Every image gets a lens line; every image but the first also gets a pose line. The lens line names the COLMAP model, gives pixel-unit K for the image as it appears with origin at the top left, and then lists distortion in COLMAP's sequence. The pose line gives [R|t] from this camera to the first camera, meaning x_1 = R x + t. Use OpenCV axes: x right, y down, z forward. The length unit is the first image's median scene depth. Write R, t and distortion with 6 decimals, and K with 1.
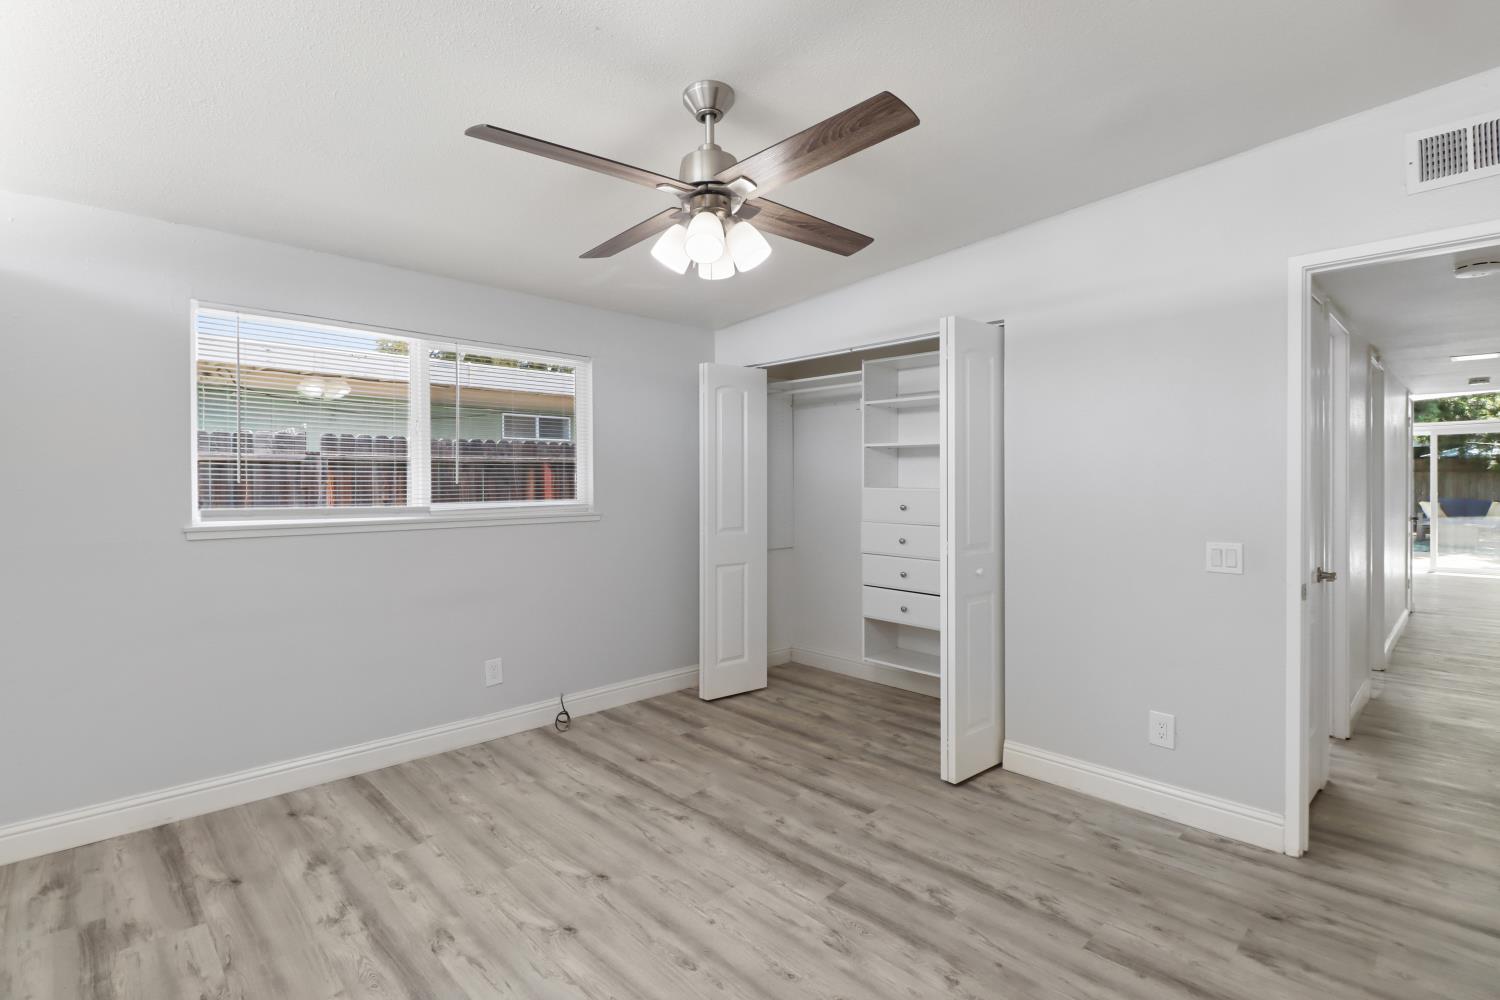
lens RADIAL K [[714.8, 0, 762.1], [0, 714.8, 493.3], [0, 0, 1]] dist [0.021058, -0.018195]
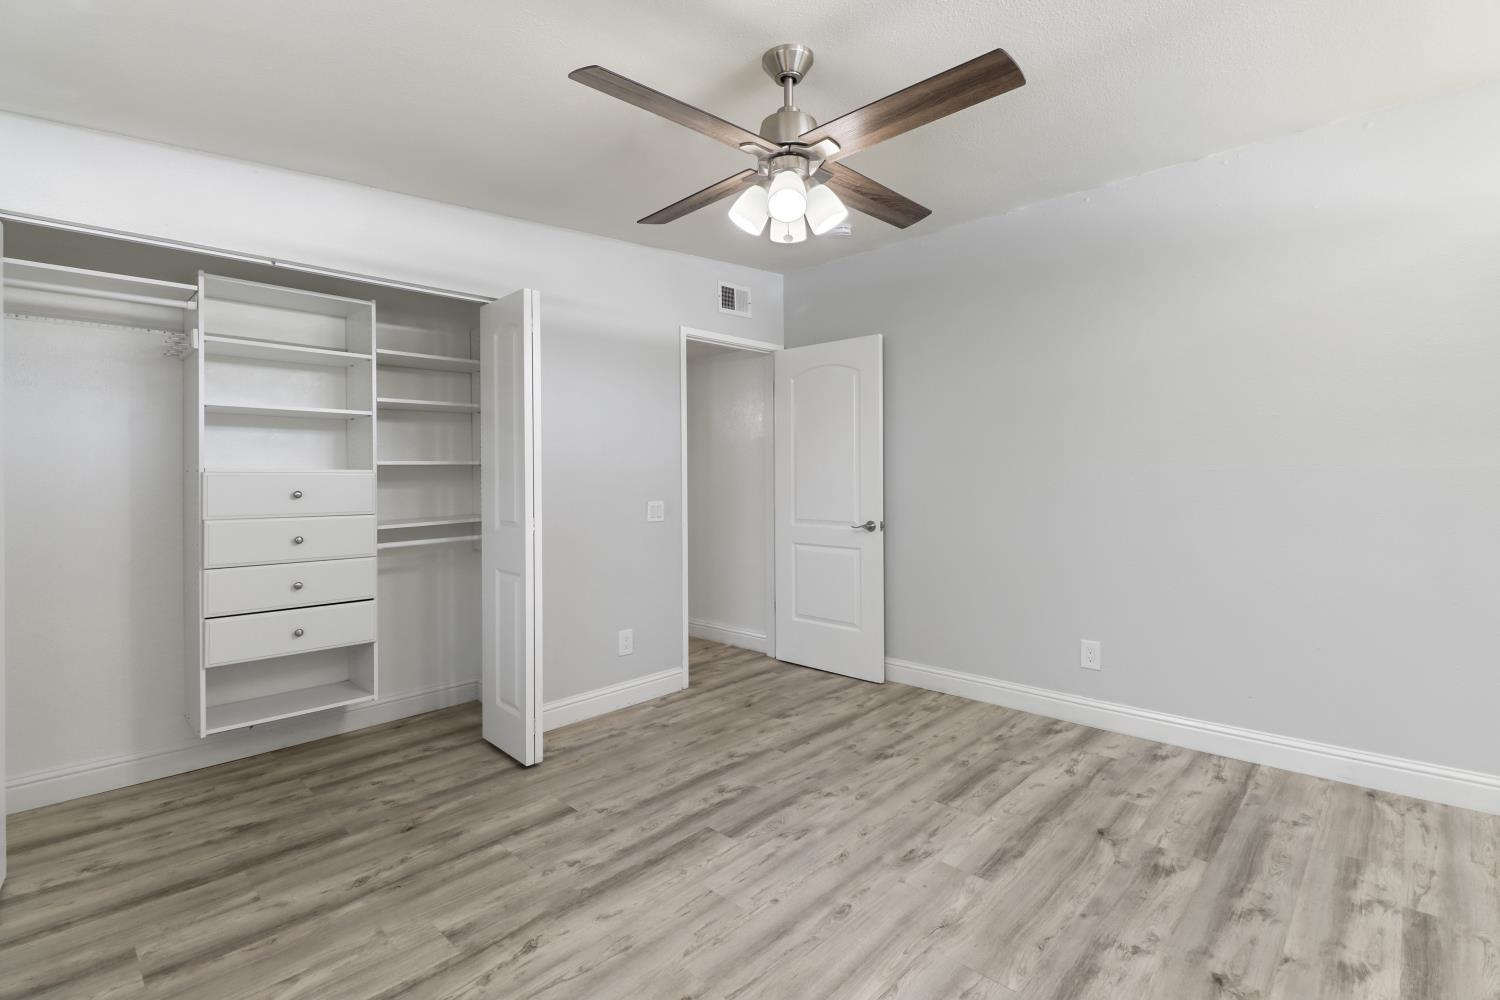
lens RADIAL K [[689.0, 0, 745.5], [0, 689.0, 483.0], [0, 0, 1]] dist [0.022448, -0.015530]
pose [[-0.030078, -0.008121, 0.999515, -0.807967], [0.027640, 0.999578, 0.008954, 0.021646], [-0.999165, 0.027896, -0.029841, 0.855366]]
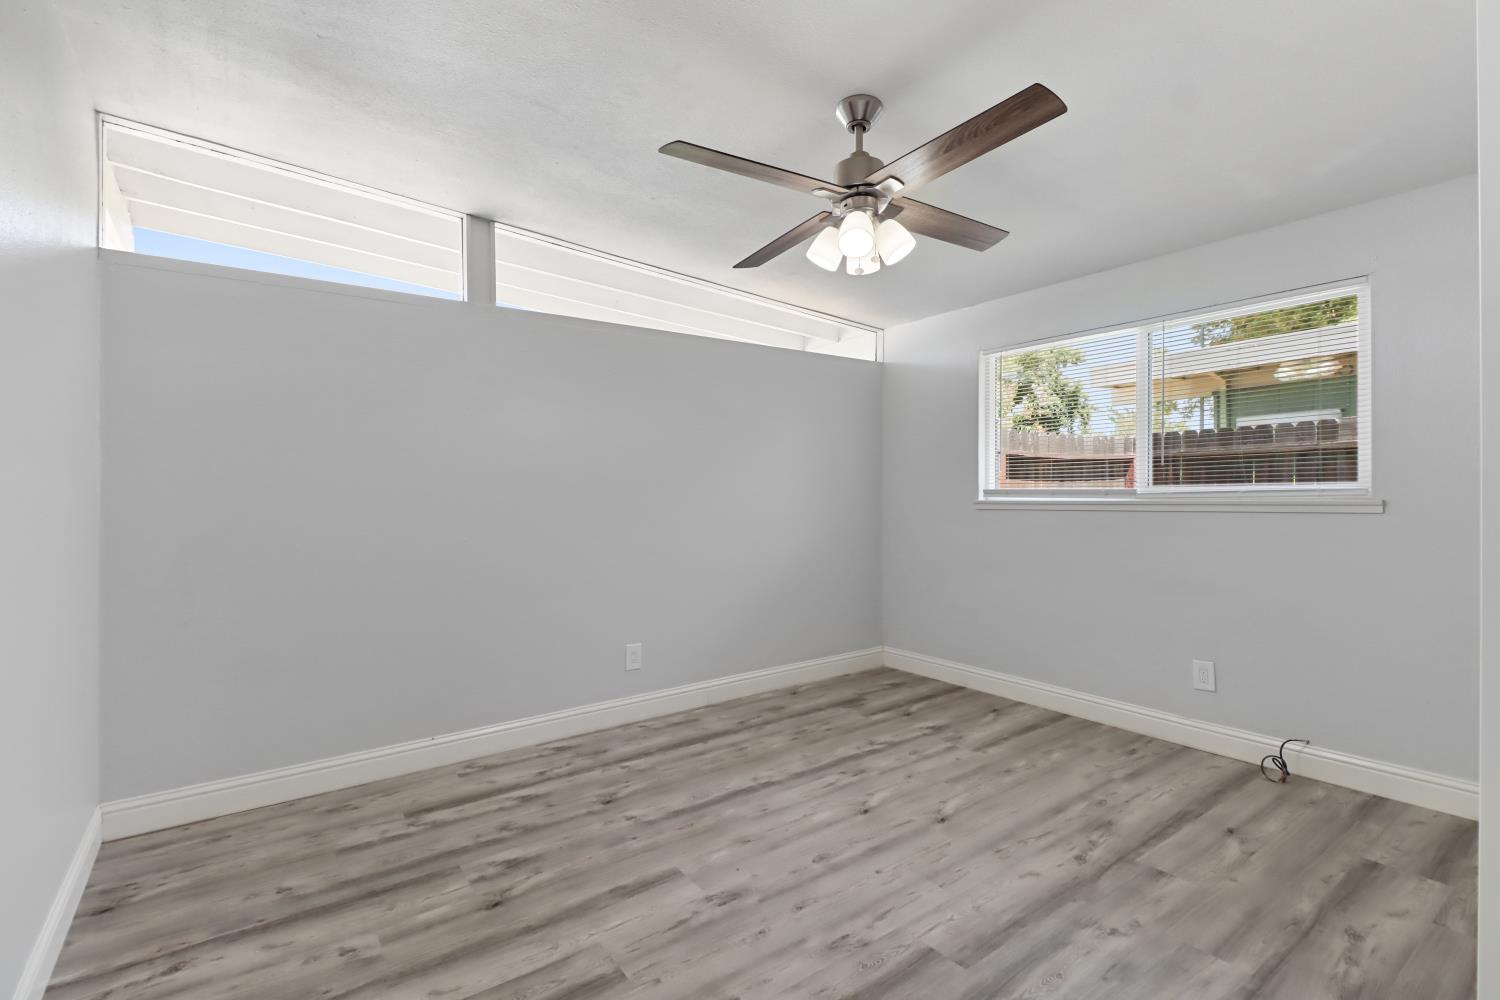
lens RADIAL K [[689.0, 0, 745.5], [0, 689.0, 483.0], [0, 0, 1]] dist [0.022448, -0.015530]
pose [[-0.157662, -0.011201, -0.987430, 0.801808], [-0.002128, 0.999937, -0.011003, 0.024020], [0.987491, 0.000366, -0.157676, 0.786245]]
